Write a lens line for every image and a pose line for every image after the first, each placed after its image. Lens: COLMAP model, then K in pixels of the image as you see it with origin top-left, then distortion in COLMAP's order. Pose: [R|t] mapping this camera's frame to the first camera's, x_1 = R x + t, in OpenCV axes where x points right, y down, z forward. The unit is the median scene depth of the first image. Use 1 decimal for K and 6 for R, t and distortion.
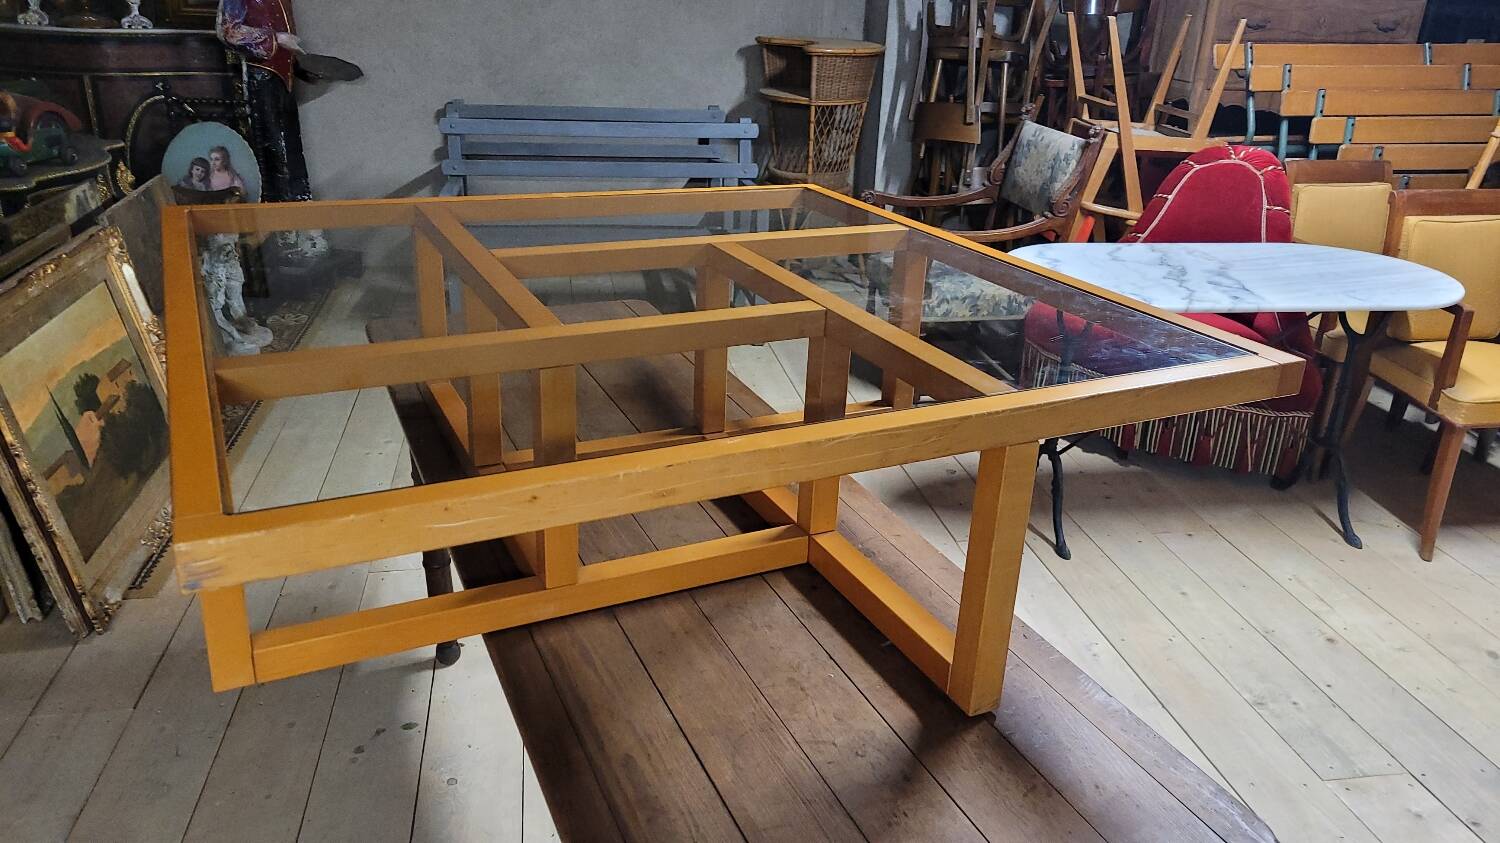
lens RADIAL K [[1122.2, 0, 737.6], [0, 1122.2, 417.9], [0, 0, 1]] dist [0.060832, -0.042050]
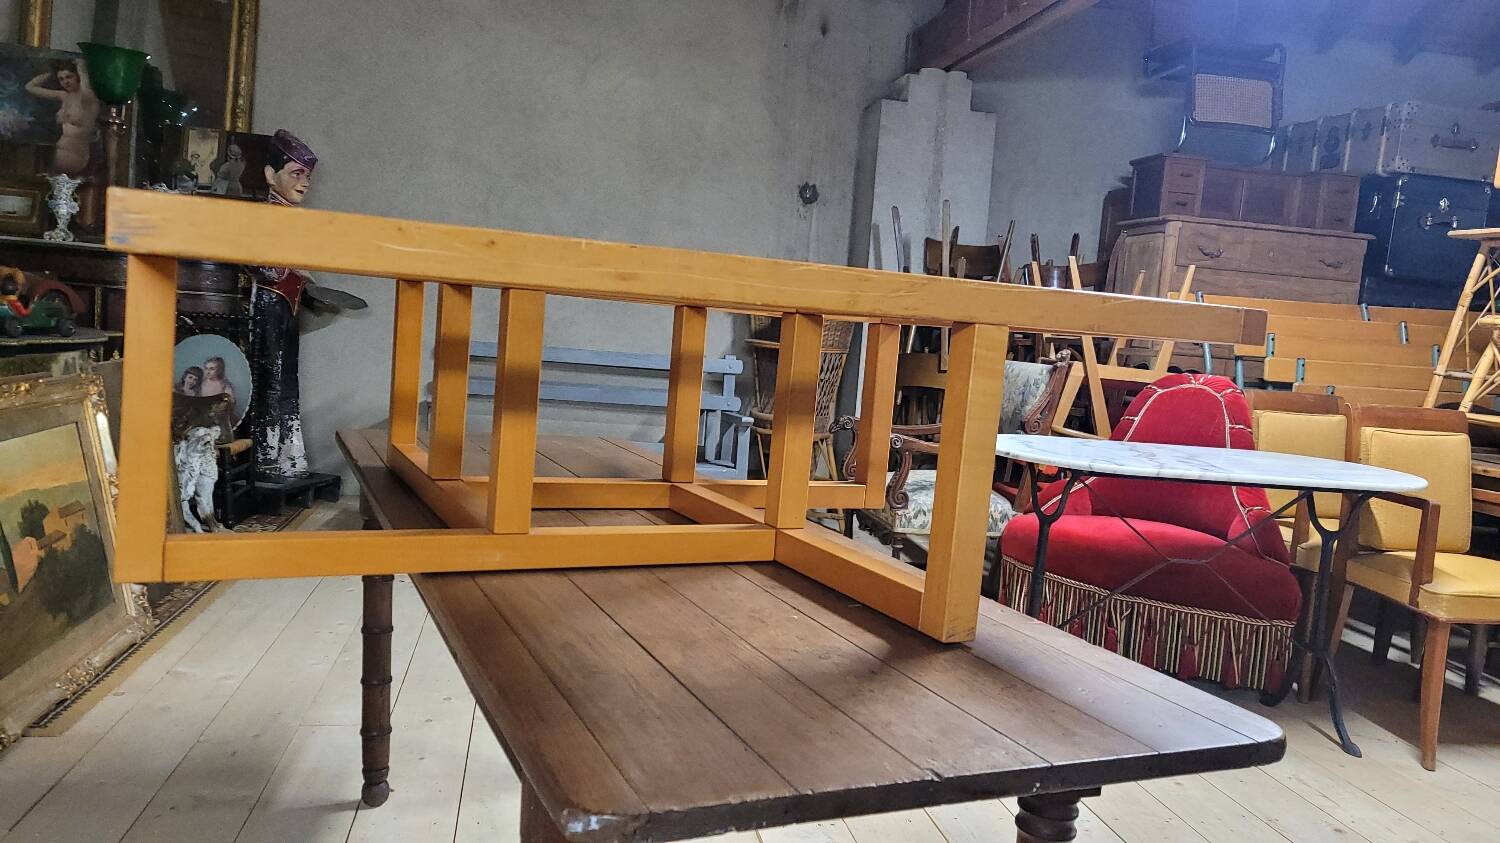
lens RADIAL K [[1121.5, 0, 752.2], [0, 1121.5, 419.3], [0, 0, 1]] dist [0.064723, -0.046851]
pose [[0.998767, 0.043856, 0.023242, 0.006992], [-0.035271, 0.956576, -0.289340, 0.120794], [-0.034922, 0.288164, 0.956944, 0.025177]]
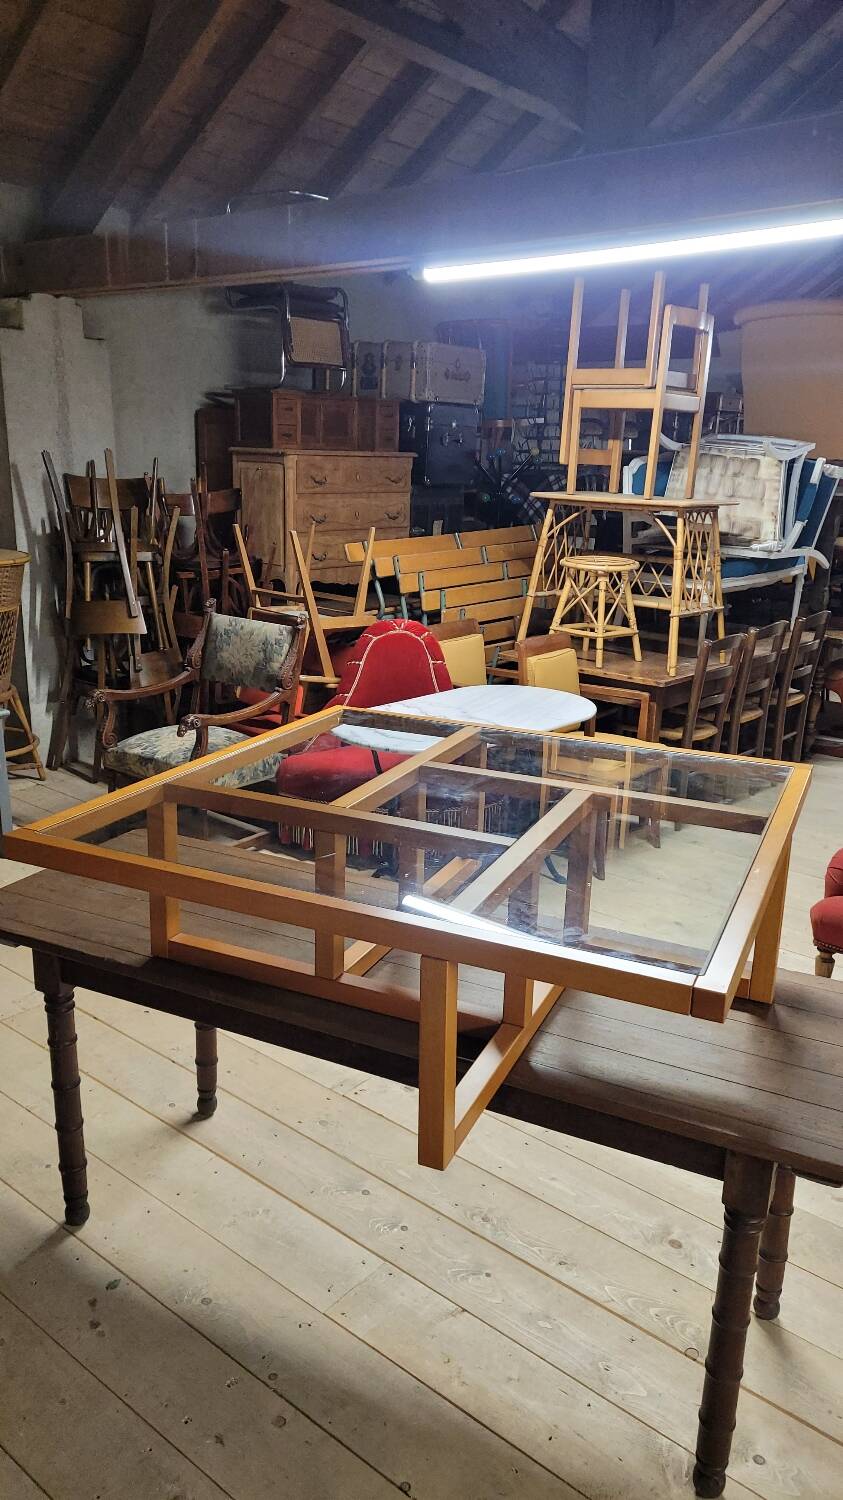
lens RADIAL K [[1122.2, 0, 421.5], [0, 1122.2, 750.0], [0, 0, 1]] dist [0.060832, -0.042050]
pose [[0.759347, -0.180116, 0.625260, -0.394629], [0.239657, 0.970791, -0.011399, -0.070765], [-0.604943, 0.158504, 0.780334, -0.021037]]
